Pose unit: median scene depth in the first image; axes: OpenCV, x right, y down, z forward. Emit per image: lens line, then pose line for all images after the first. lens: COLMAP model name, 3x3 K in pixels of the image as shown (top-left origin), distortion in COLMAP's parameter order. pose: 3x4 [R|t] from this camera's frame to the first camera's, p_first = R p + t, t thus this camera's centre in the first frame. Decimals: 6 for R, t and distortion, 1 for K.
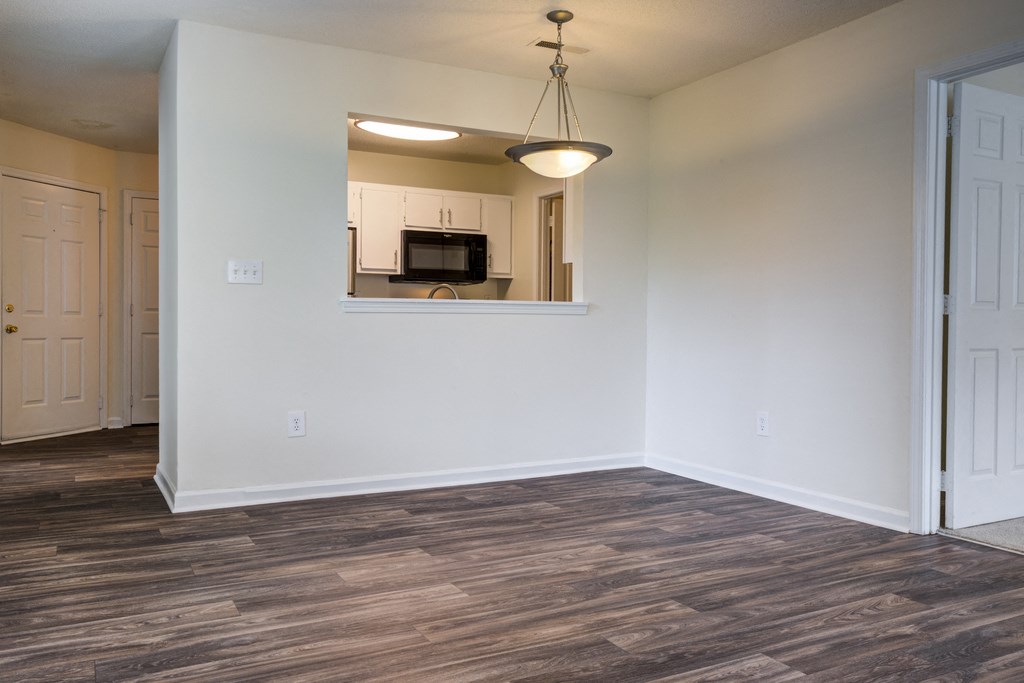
lens RADIAL K [[803.1, 0, 511.9], [0, 803.1, 334.2], [0, 0, 1]] dist [-0.006021, 0.003433]
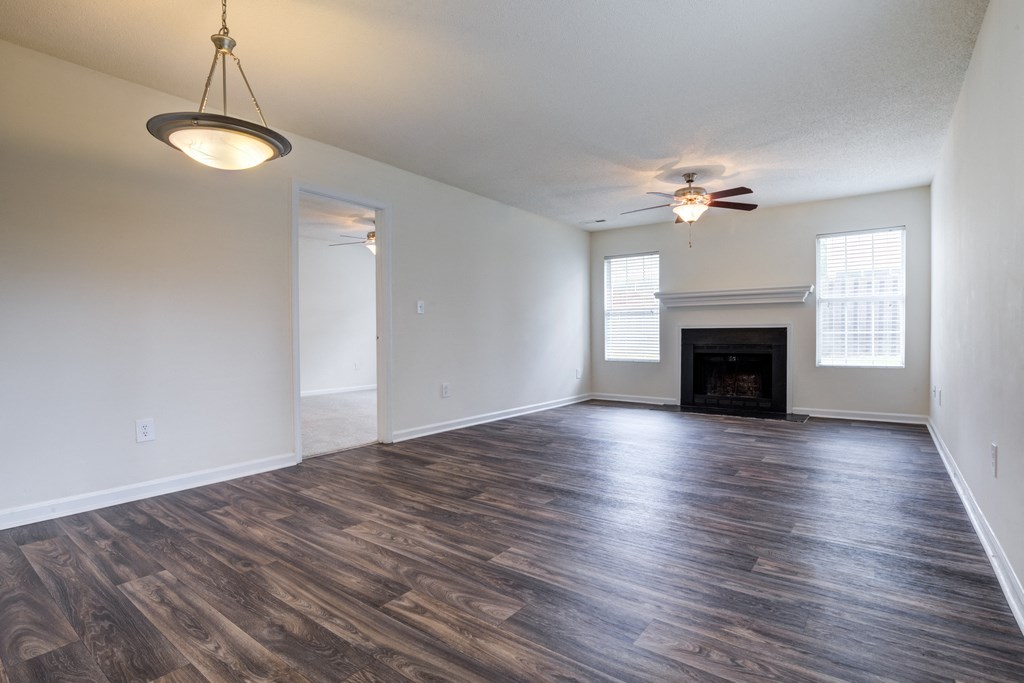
lens RADIAL K [[501.9, 0, 509.3], [0, 501.9, 337.5], [0, 0, 1]] dist [-0.026581, -0.000581]
pose [[-0.406375, -0.012802, 0.913617, -0.666763], [0.014819, 0.999678, 0.020599, -0.026308], [-0.913586, 0.021910, -0.406055, 1.120250]]
